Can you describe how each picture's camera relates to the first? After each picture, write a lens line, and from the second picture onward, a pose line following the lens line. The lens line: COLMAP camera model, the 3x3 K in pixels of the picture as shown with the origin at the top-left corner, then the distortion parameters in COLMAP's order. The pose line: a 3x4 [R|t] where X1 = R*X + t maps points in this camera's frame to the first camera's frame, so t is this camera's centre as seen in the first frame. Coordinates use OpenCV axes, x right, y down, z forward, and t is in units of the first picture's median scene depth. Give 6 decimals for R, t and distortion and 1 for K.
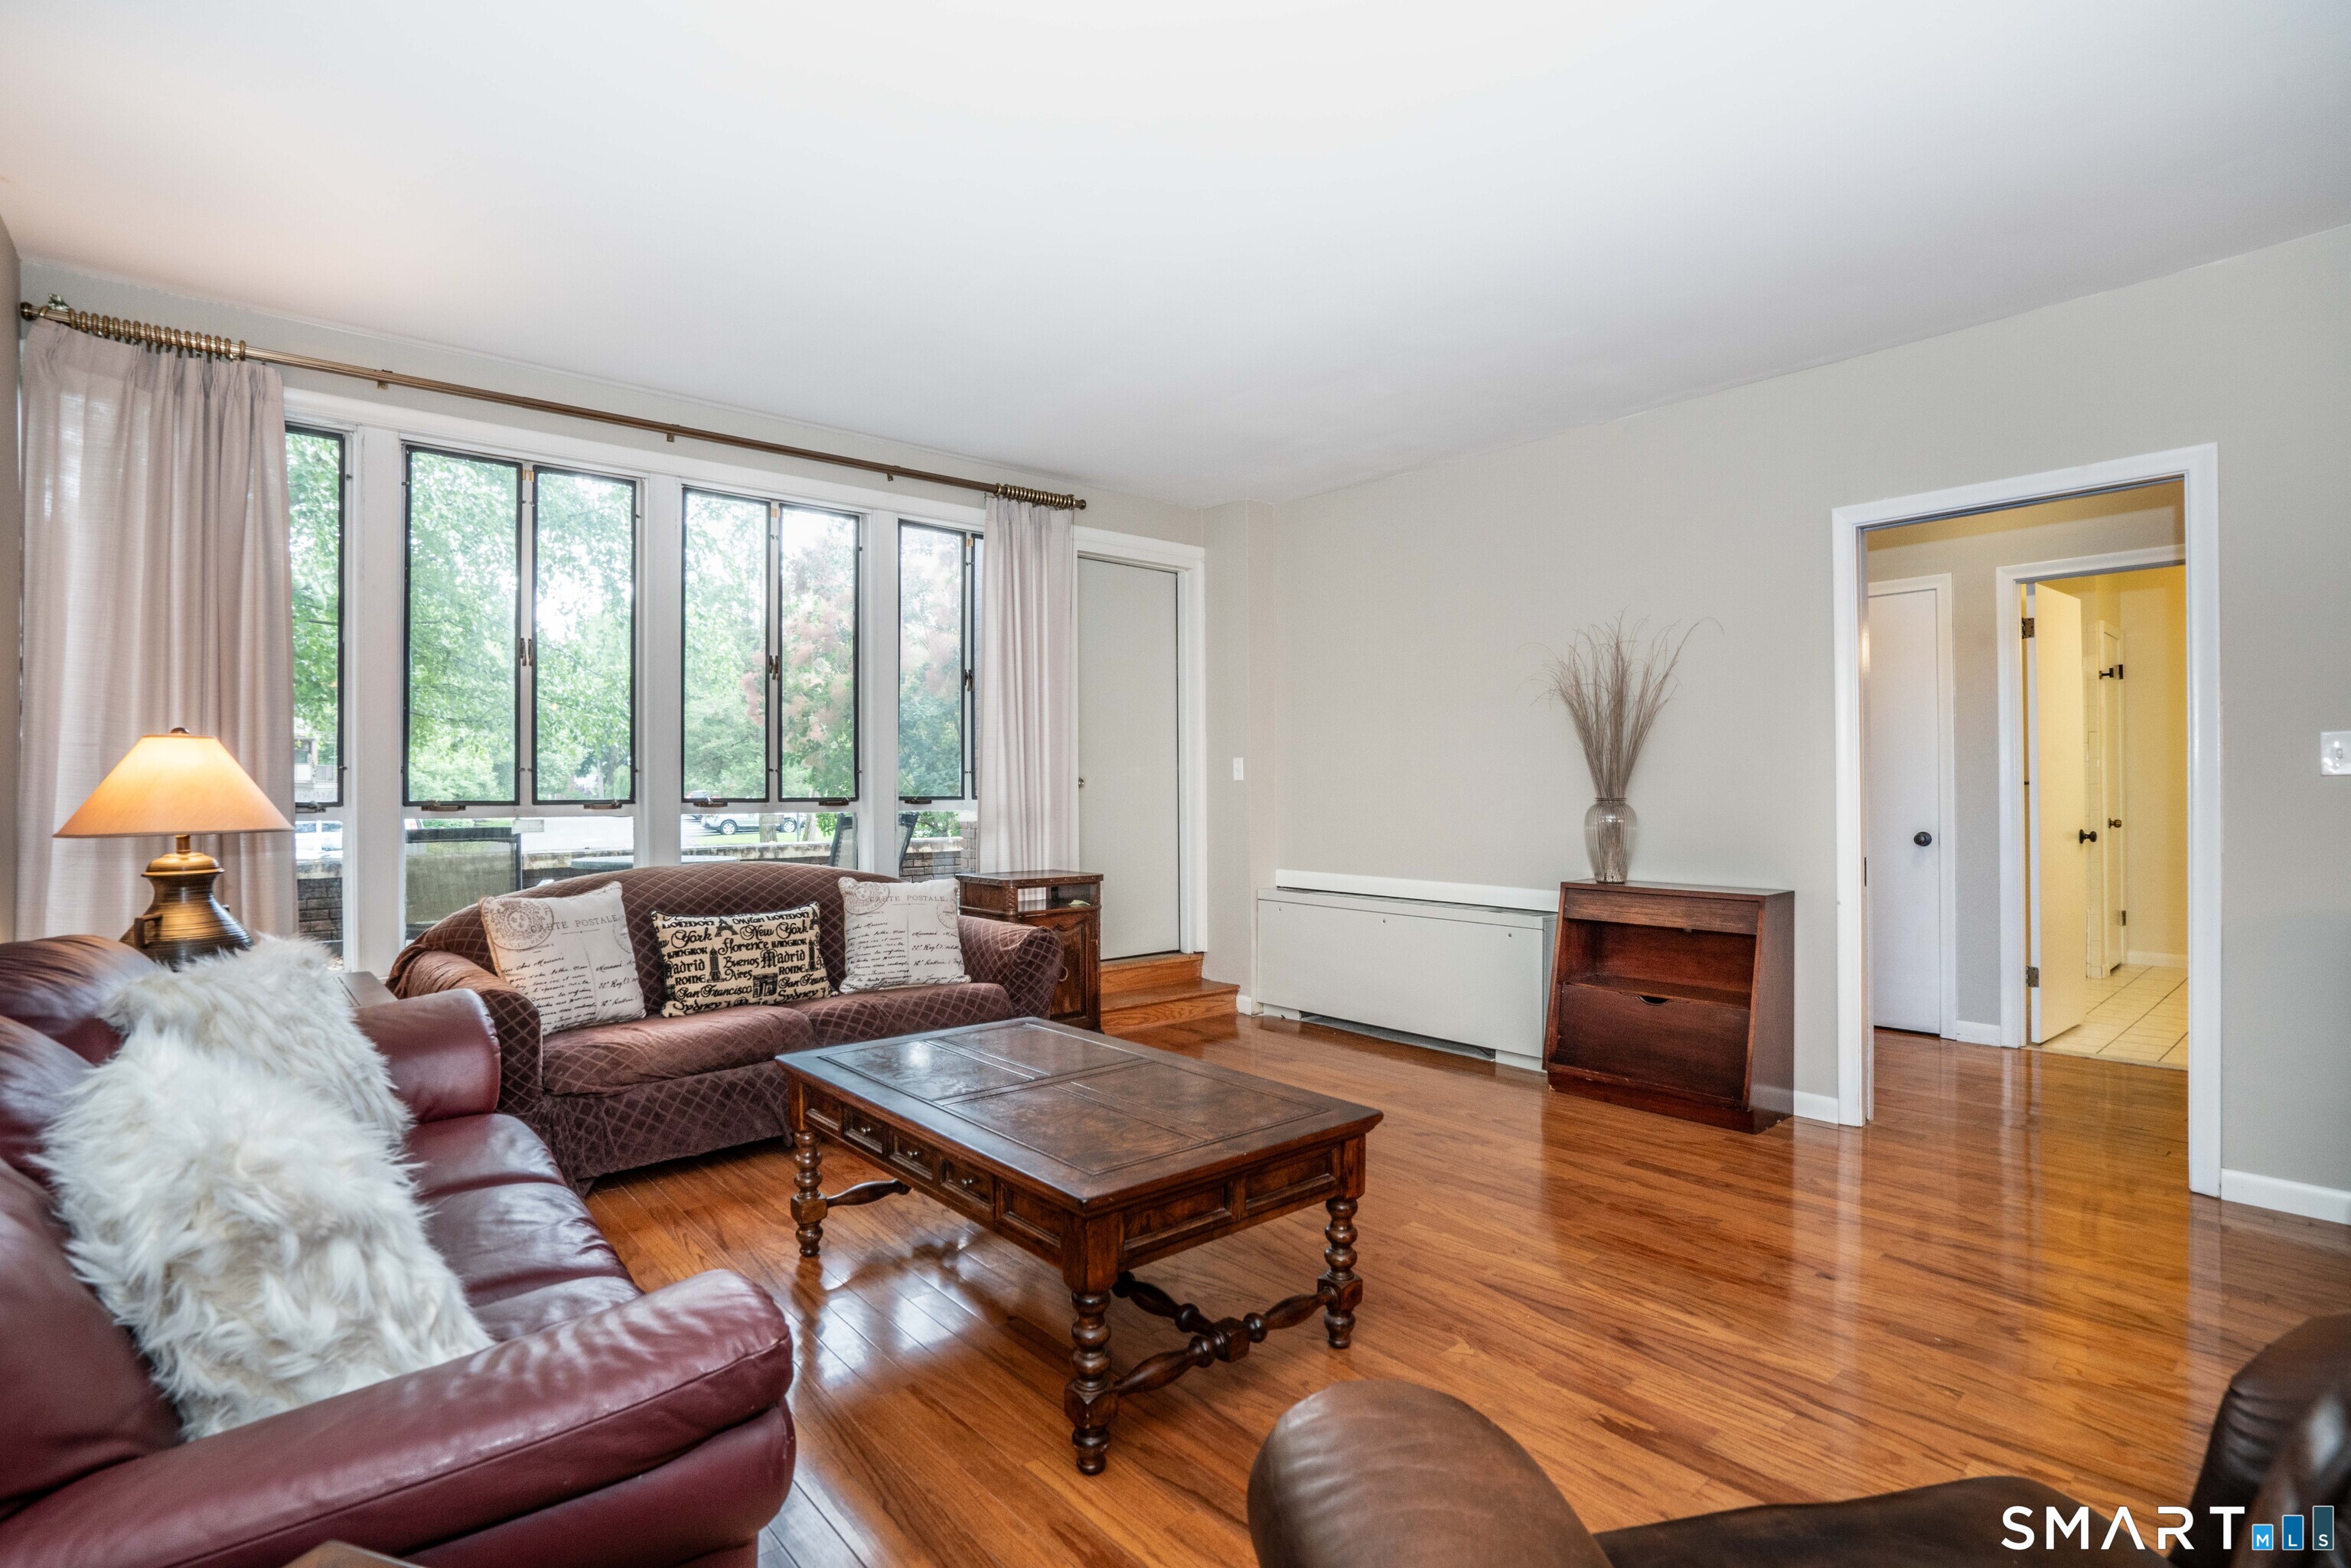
lens RADIAL K [[1127.6, 0, 1156.5], [0, 1127.6, 782.3], [0, 0, 1]] dist [-0.022997, 0.000428]
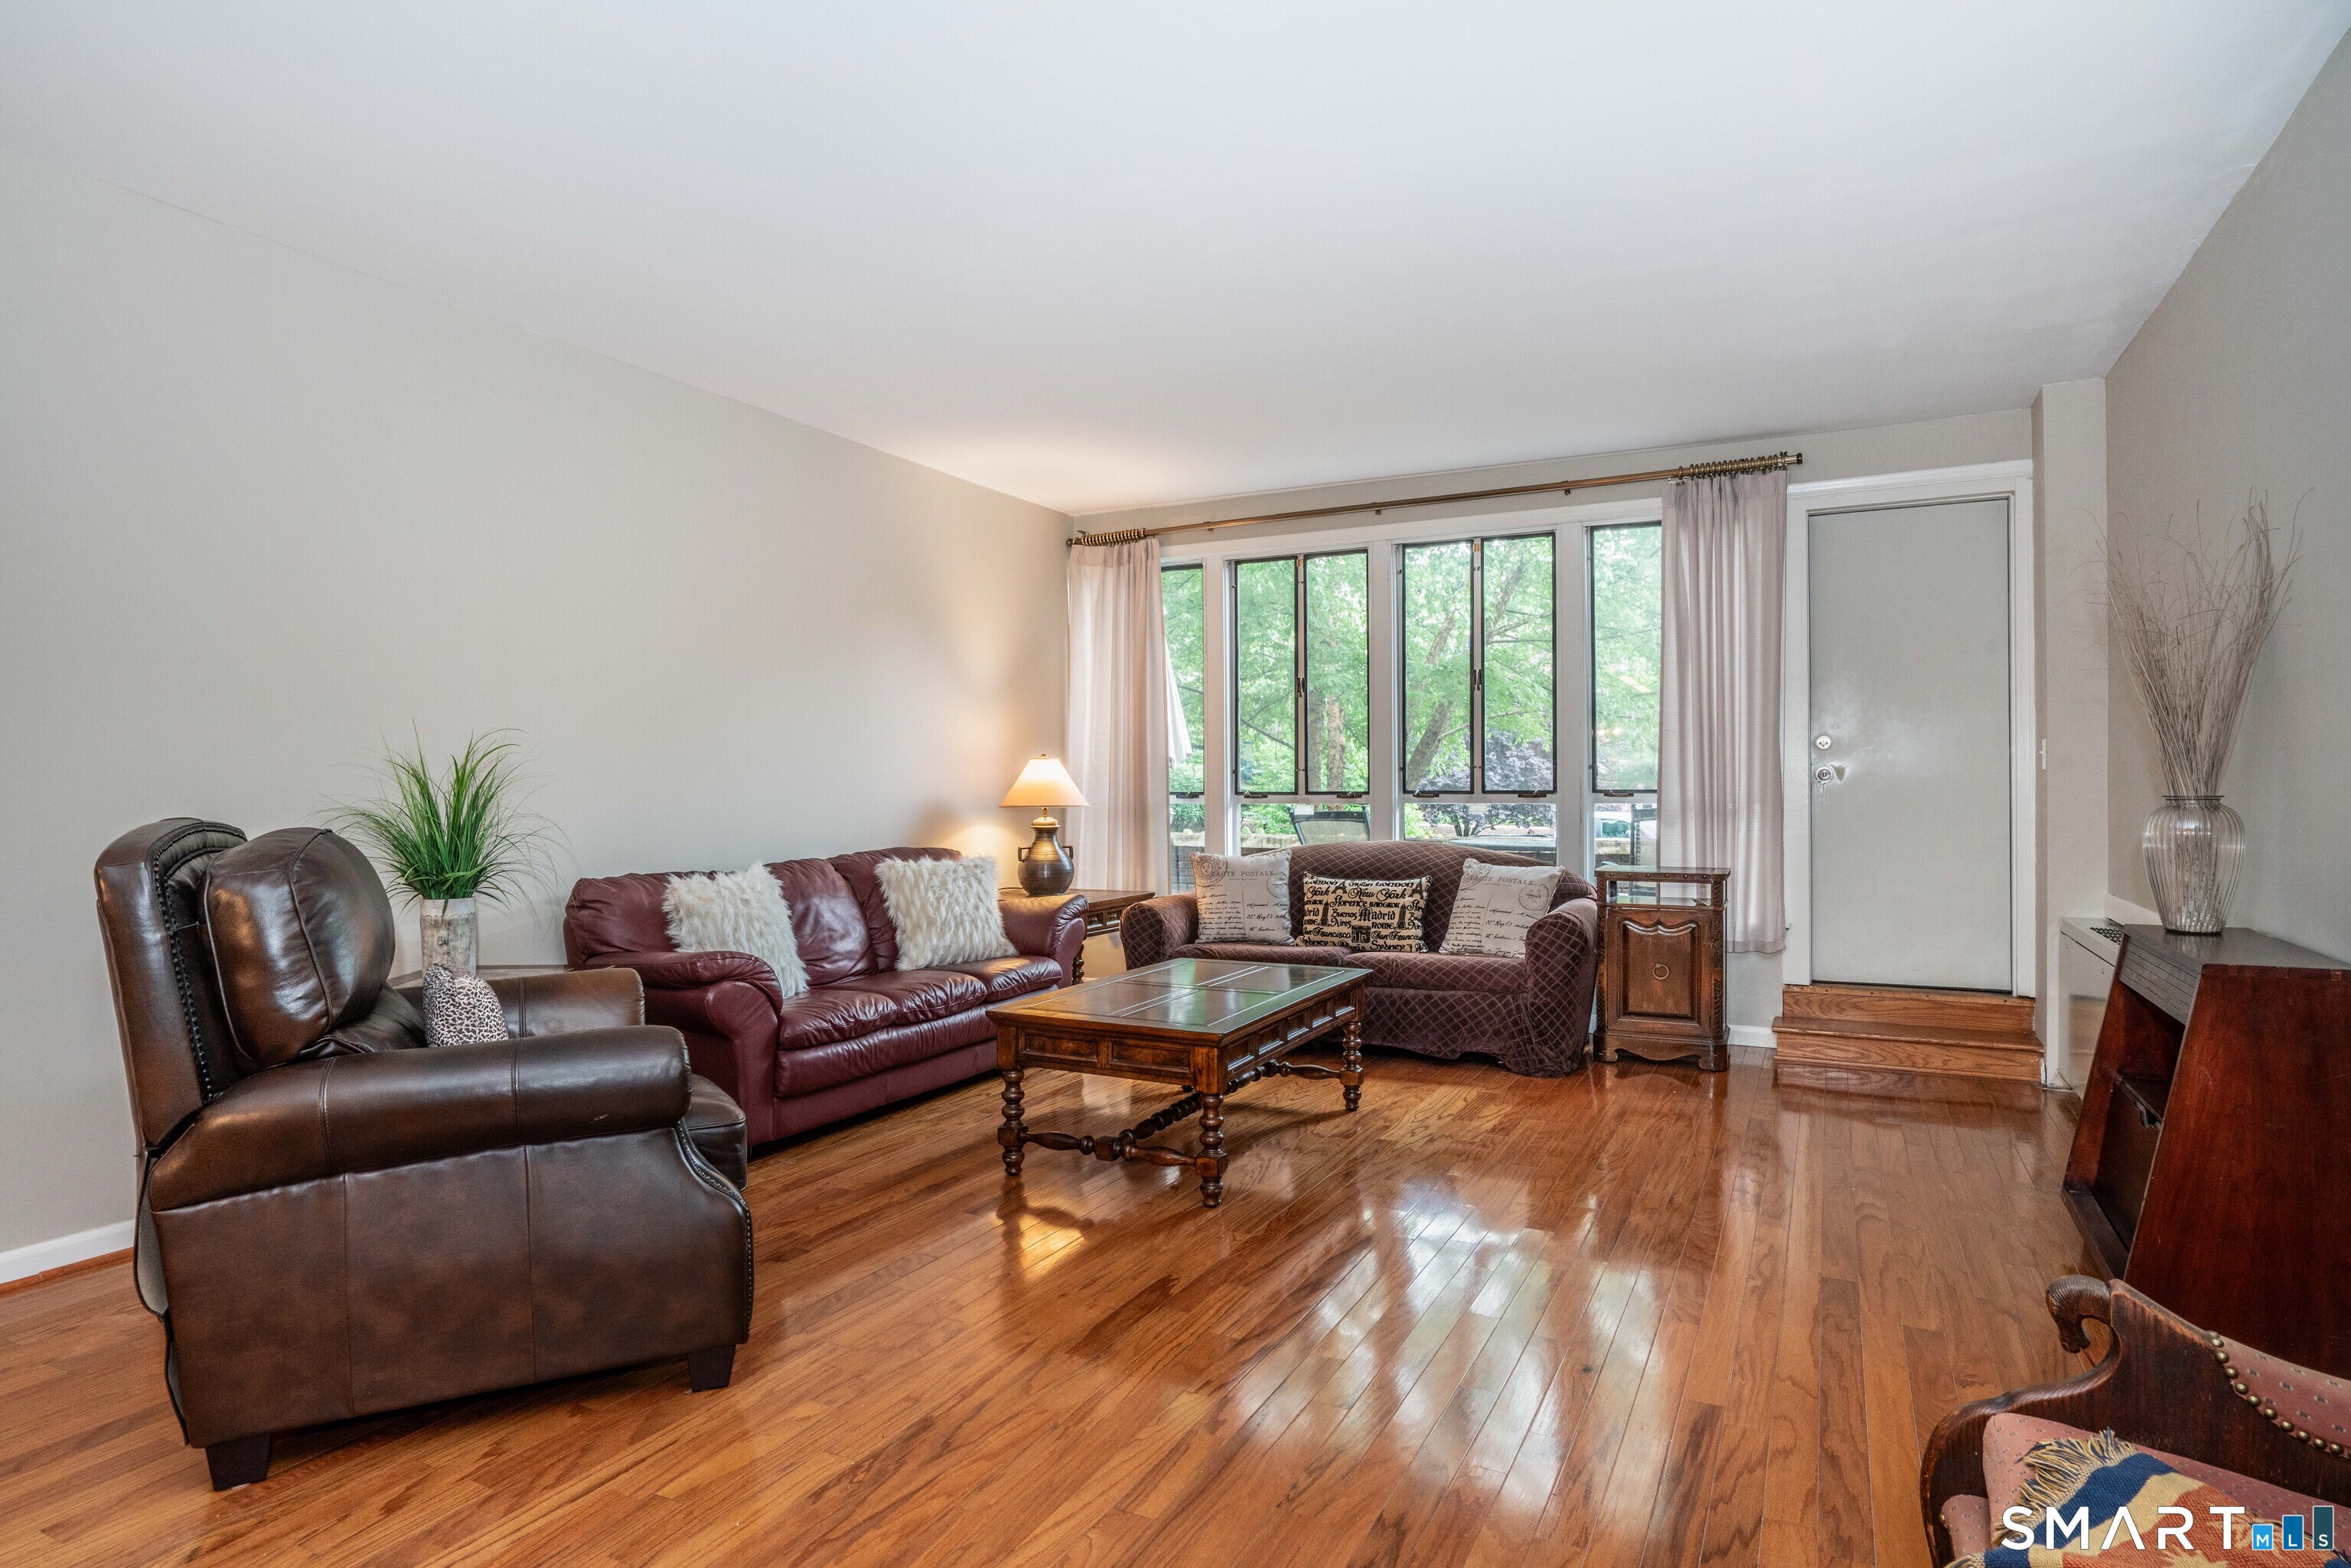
lens RADIAL K [[1268.2, 0, 1182.9], [0, 1268.2, 796.1], [0, 0, 1]] dist [-0.044991, 0.000435]
pose [[0.389495, 0.006516, -0.921006, 0.893401], [0.009539, 0.999893, 0.011108, 0.002490], [0.920979, -0.013112, 0.389391, 0.235879]]
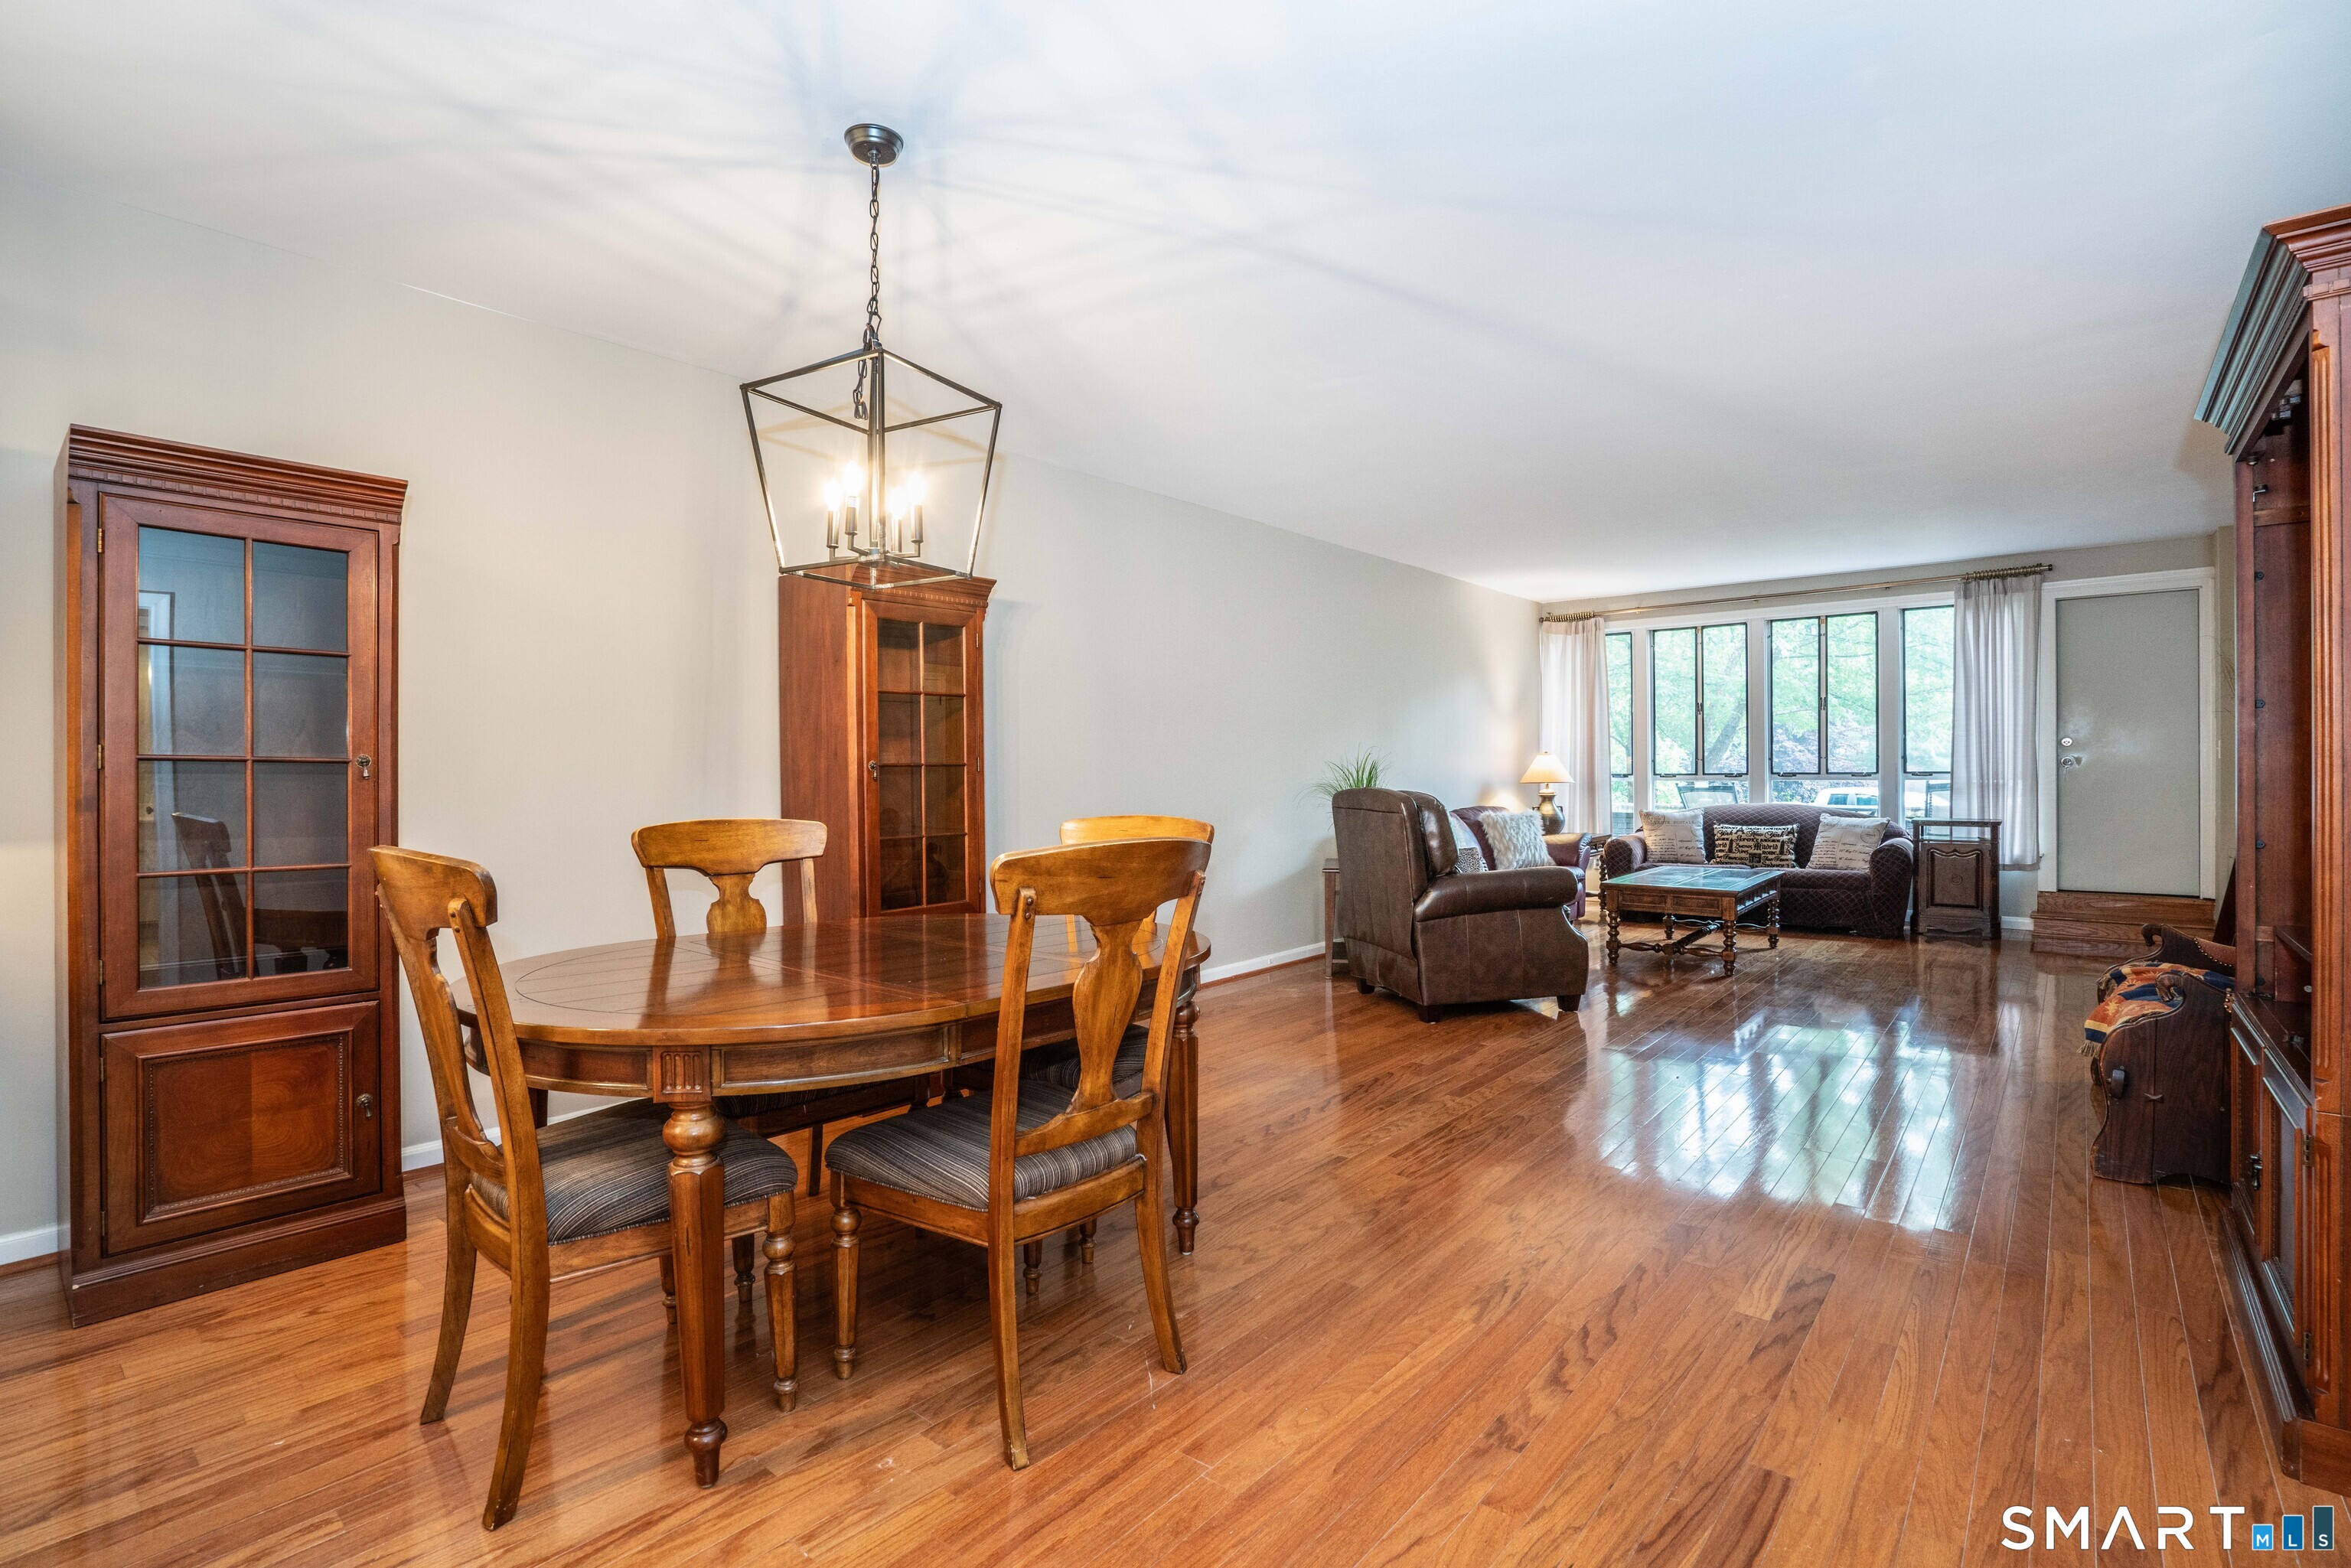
lens RADIAL K [[1088.3, 0, 1175.5], [0, 1088.3, 784.0], [0, 0, 1]] dist [-0.038572, 0.001176]
pose [[0.166604, 0.013983, -0.985925, 1.487816], [0.015574, 0.999737, 0.016810, -0.016730], [0.985901, -0.018156, 0.166342, -0.449556]]
